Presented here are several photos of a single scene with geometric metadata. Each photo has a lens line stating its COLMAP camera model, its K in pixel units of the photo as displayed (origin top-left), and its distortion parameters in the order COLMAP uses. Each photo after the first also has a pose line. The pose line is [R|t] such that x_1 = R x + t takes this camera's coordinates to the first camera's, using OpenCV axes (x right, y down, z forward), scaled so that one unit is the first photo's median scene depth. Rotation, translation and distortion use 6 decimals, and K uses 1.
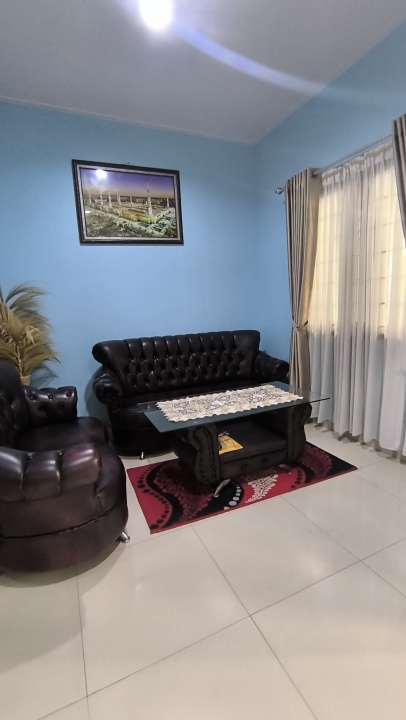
lens RADIAL K [[327.9, 0, 201.5], [0, 327.9, 355.9], [0, 0, 1]] dist [0.002912, 0.000631]
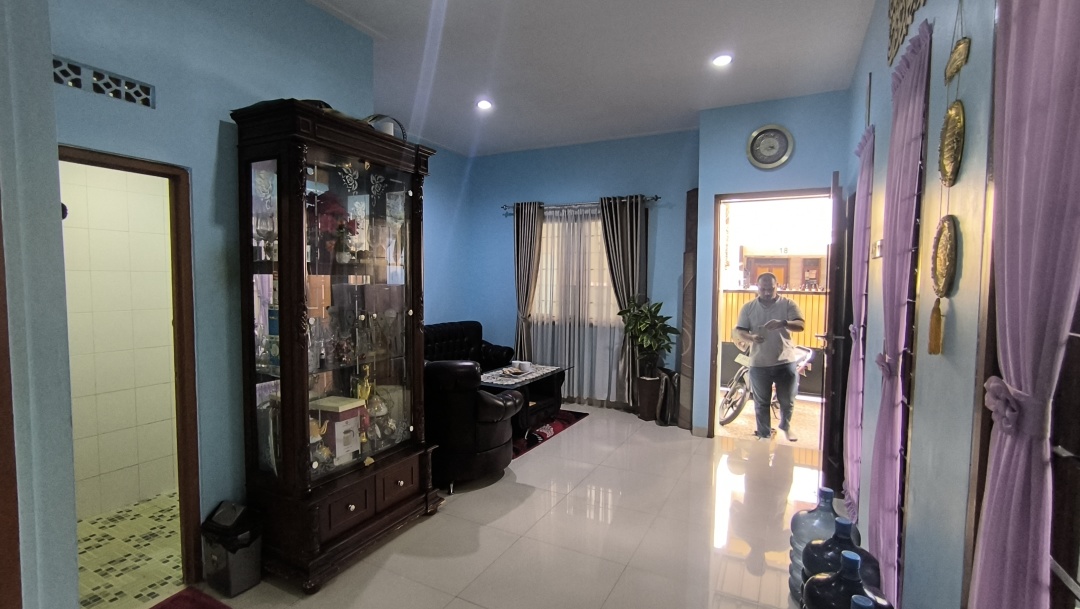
lens RADIAL K [[491.8, 0, 541.7], [0, 491.8, 306.6], [0, 0, 1]] dist [0.002912, 0.000631]
pose [[0.786396, 0.012945, 0.617587, -0.969023], [0.052127, 0.994824, -0.087227, 0.041348], [-0.615520, 0.100788, 0.781651, -0.592046]]
